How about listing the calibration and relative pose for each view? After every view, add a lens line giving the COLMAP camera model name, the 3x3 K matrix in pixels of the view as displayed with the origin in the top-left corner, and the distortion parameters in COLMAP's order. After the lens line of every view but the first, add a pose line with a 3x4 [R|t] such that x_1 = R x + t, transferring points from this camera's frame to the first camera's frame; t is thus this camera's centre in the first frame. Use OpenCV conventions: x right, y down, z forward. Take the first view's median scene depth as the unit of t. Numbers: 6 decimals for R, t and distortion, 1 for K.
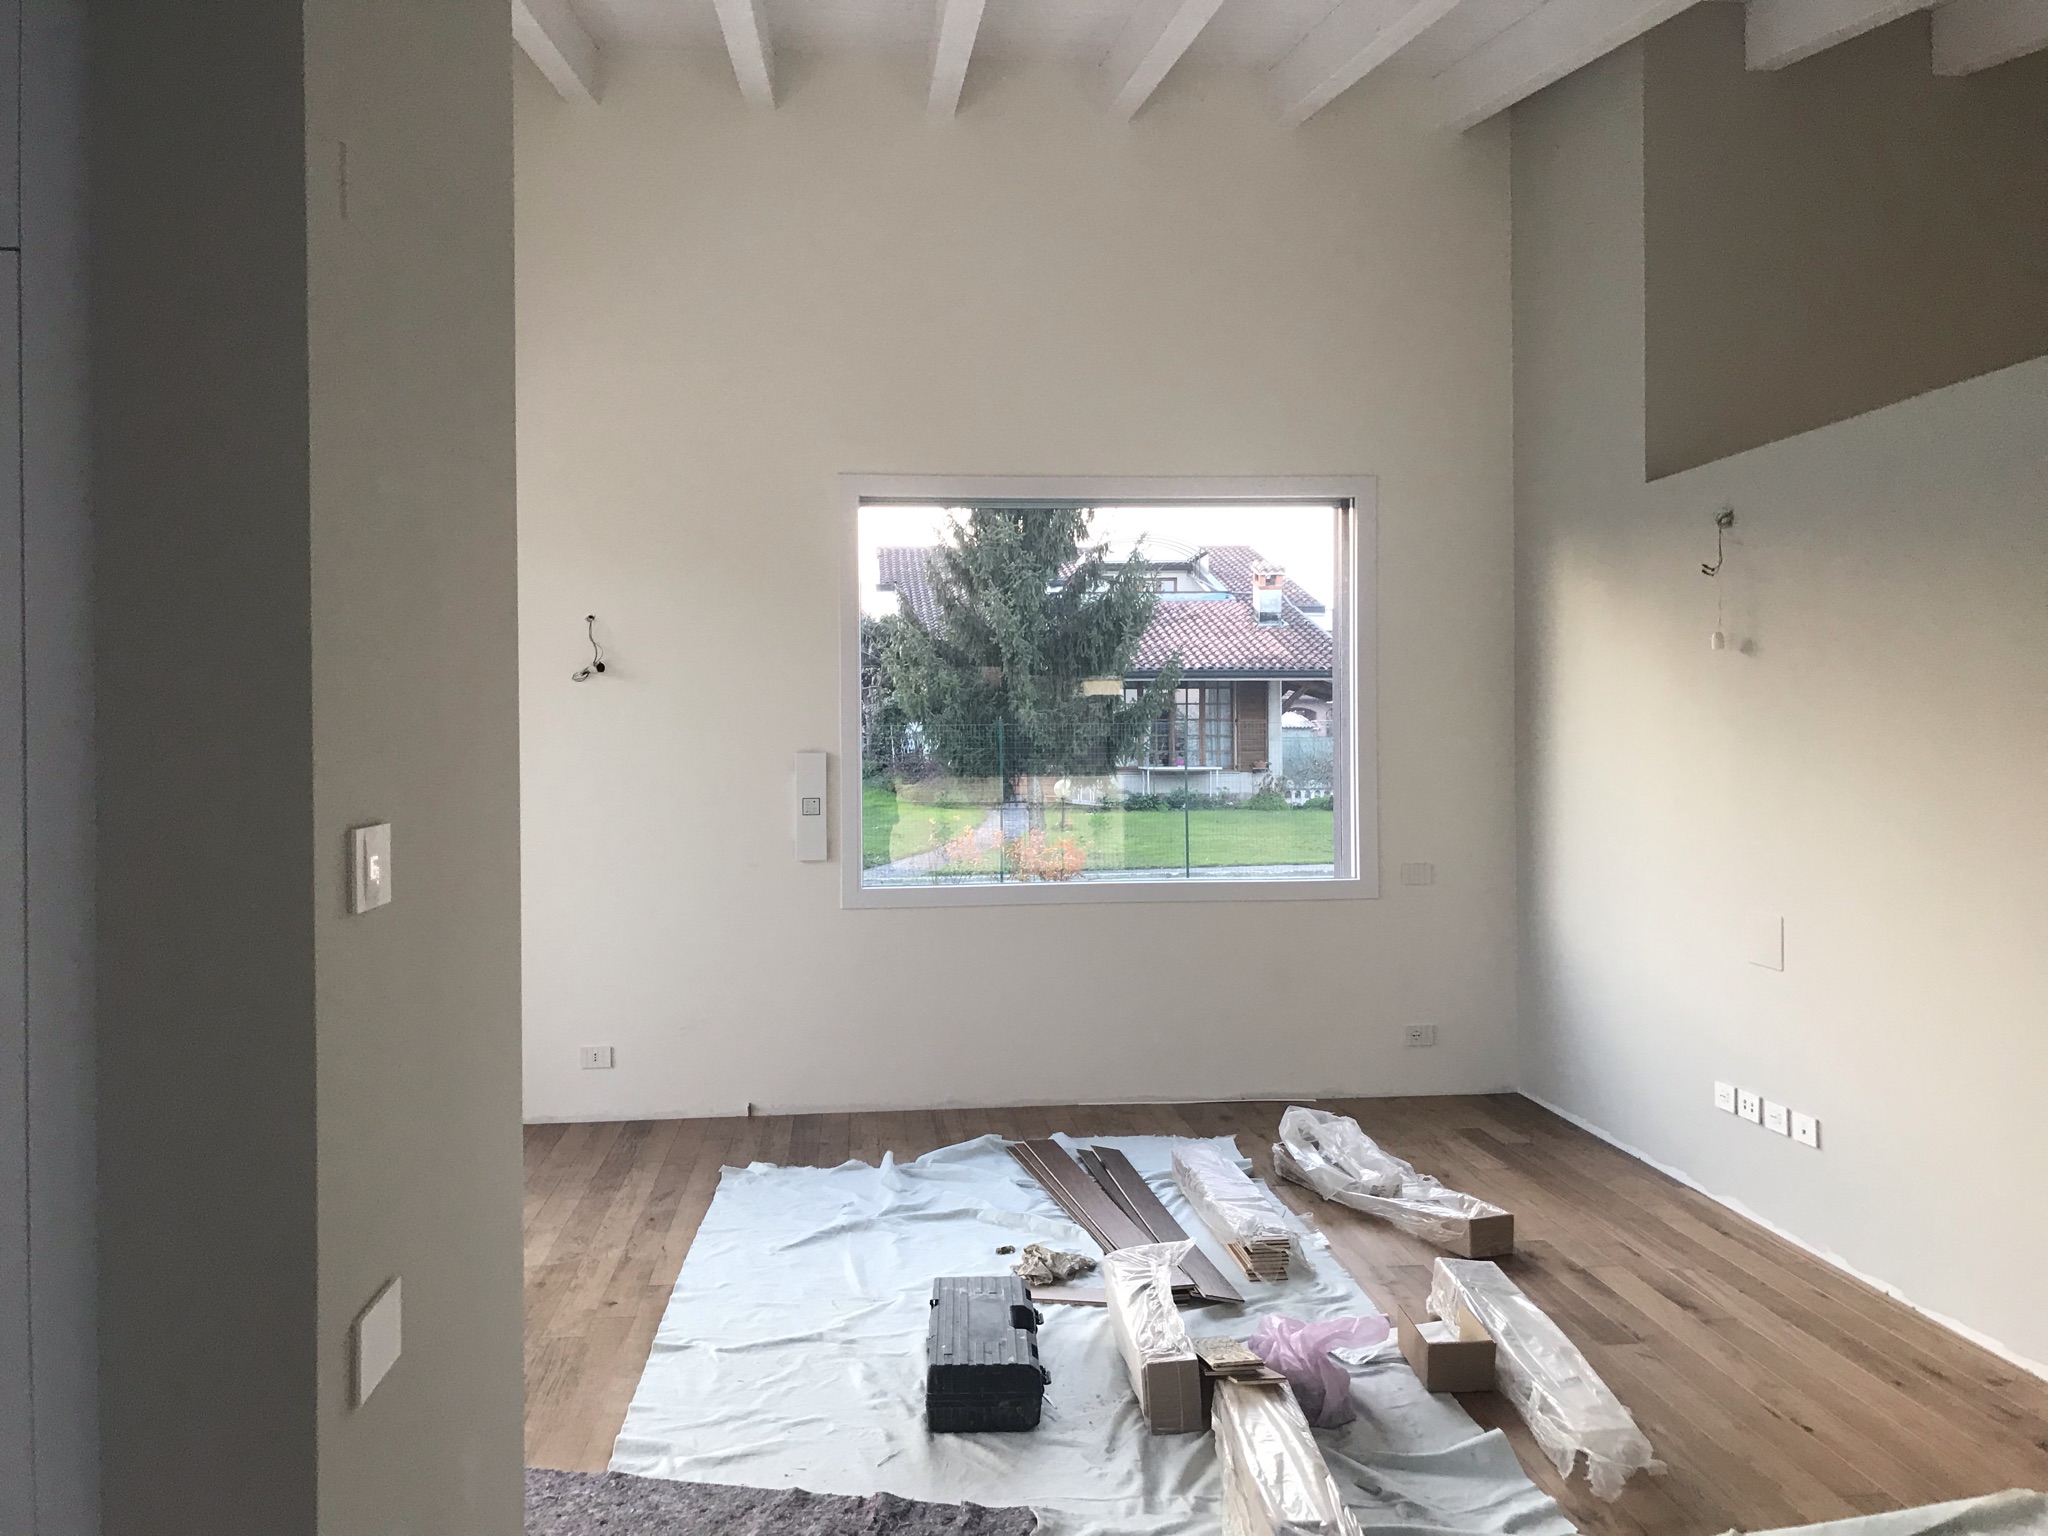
lens RADIAL K [[1621.2, 0, 1028.8], [0, 1621.2, 758.8], [0, 0, 1]] dist [0.003461, -0.022024]
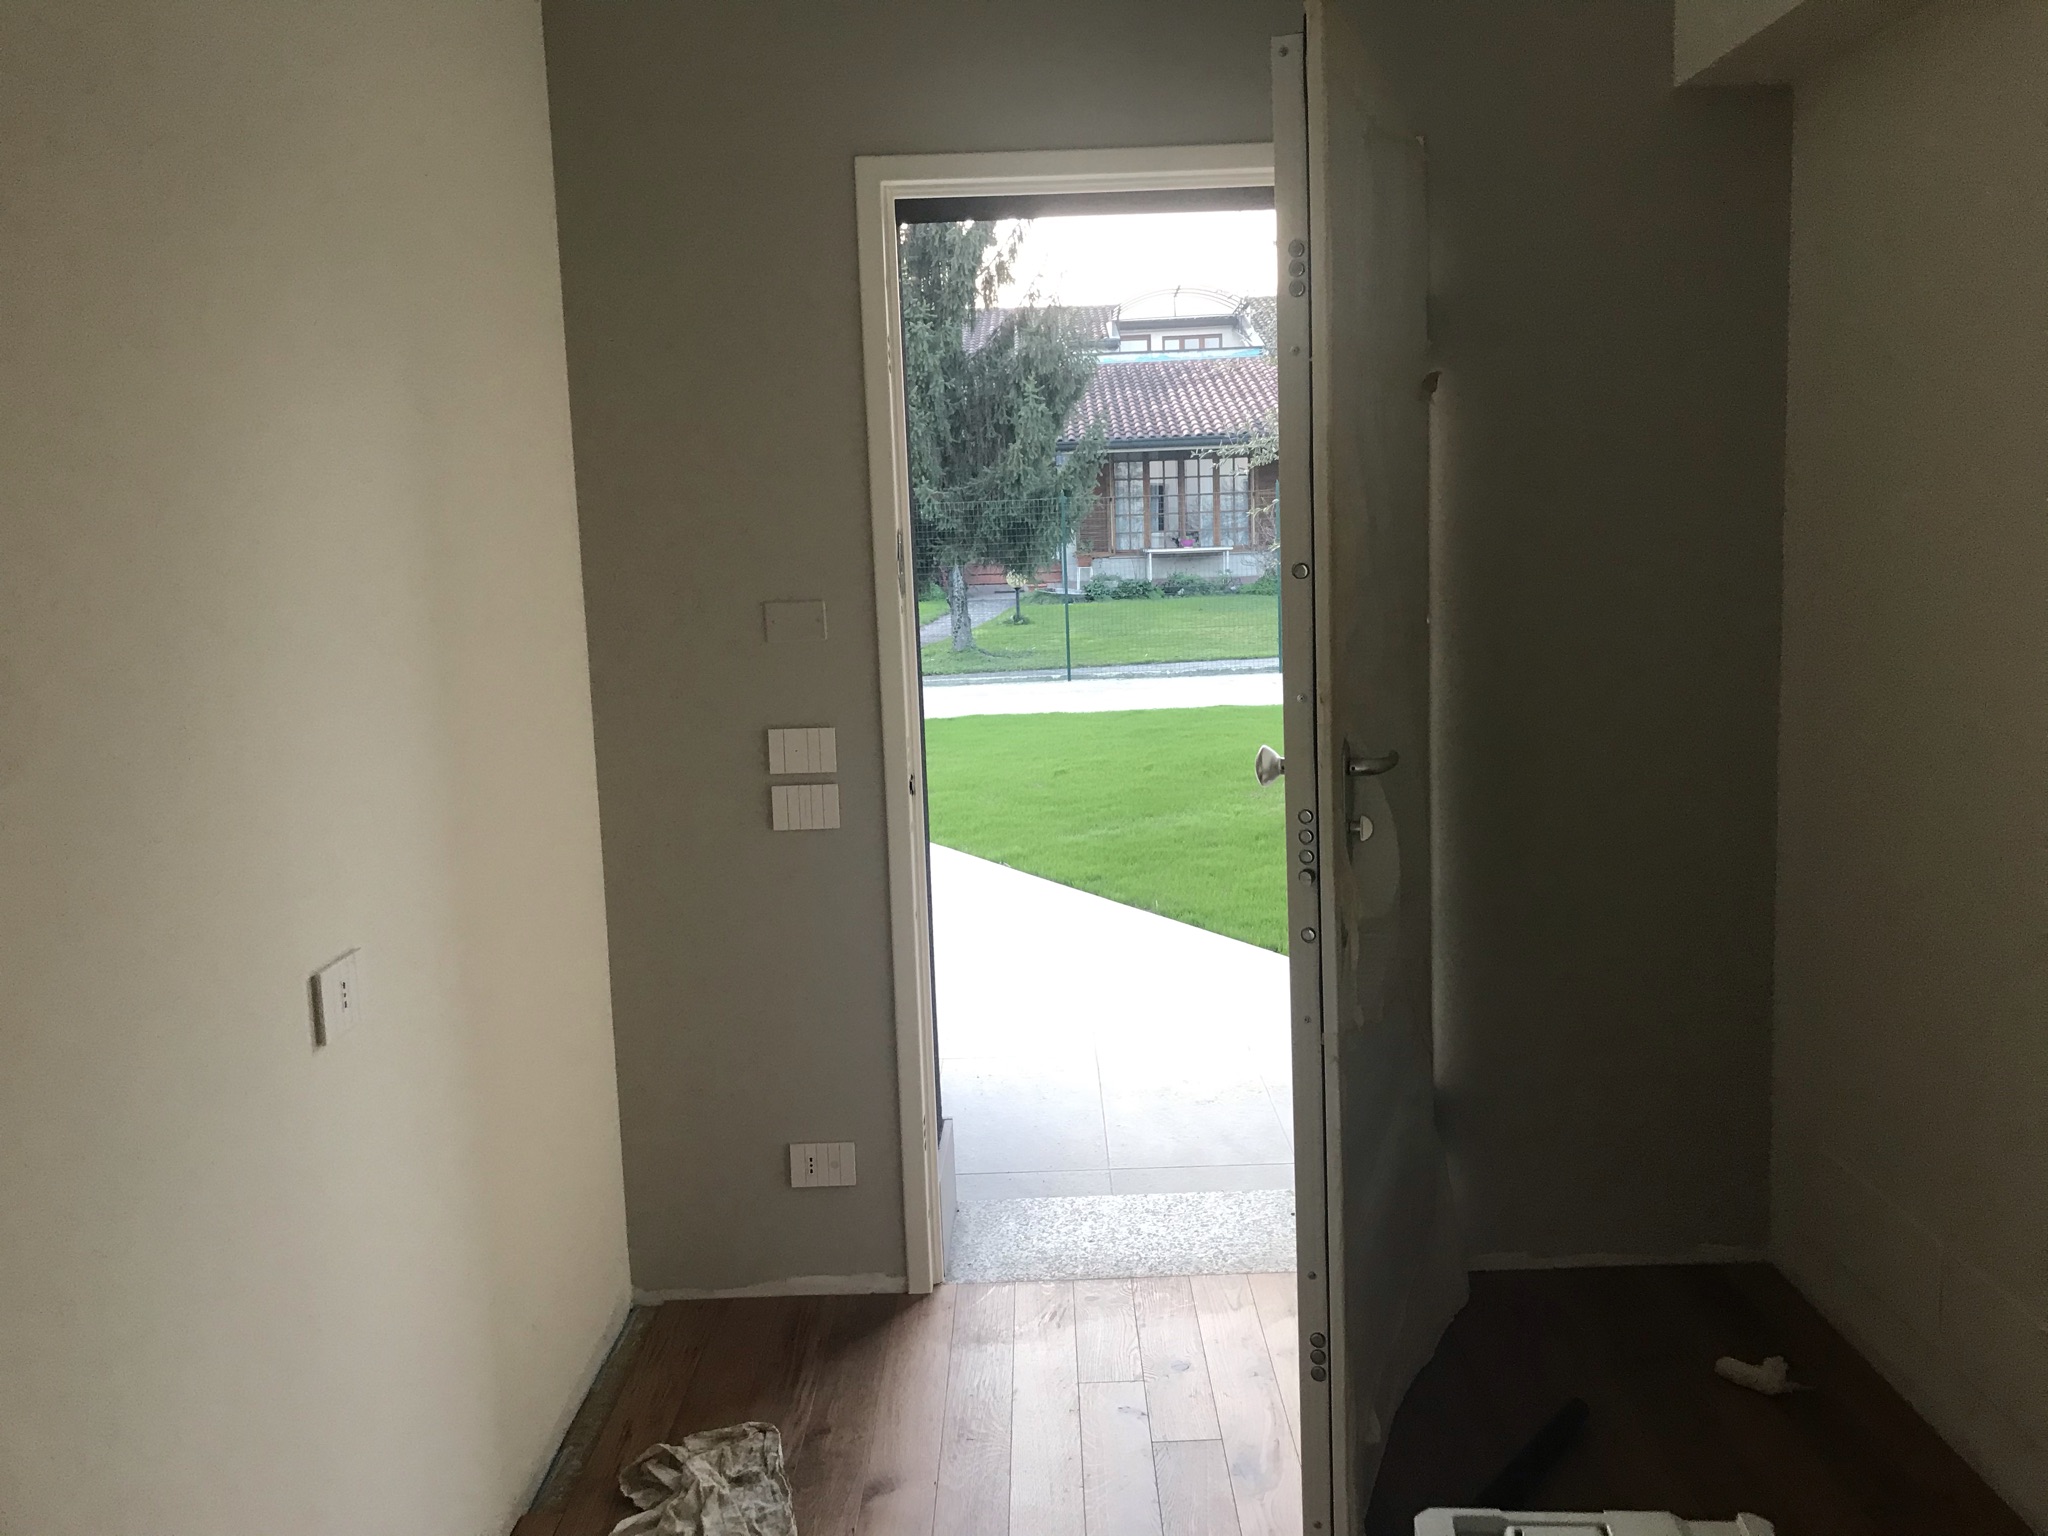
lens RADIAL K [[1621.2, 0, 1028.8], [0, 1621.2, 758.8], [0, 0, 1]] dist [0.003461, -0.022024]
pose [[0.992339, -0.014920, -0.122636, 0.119431], [0.030870, 0.991137, 0.129208, 0.002159], [0.119622, -0.132004, 0.984005, 0.100068]]
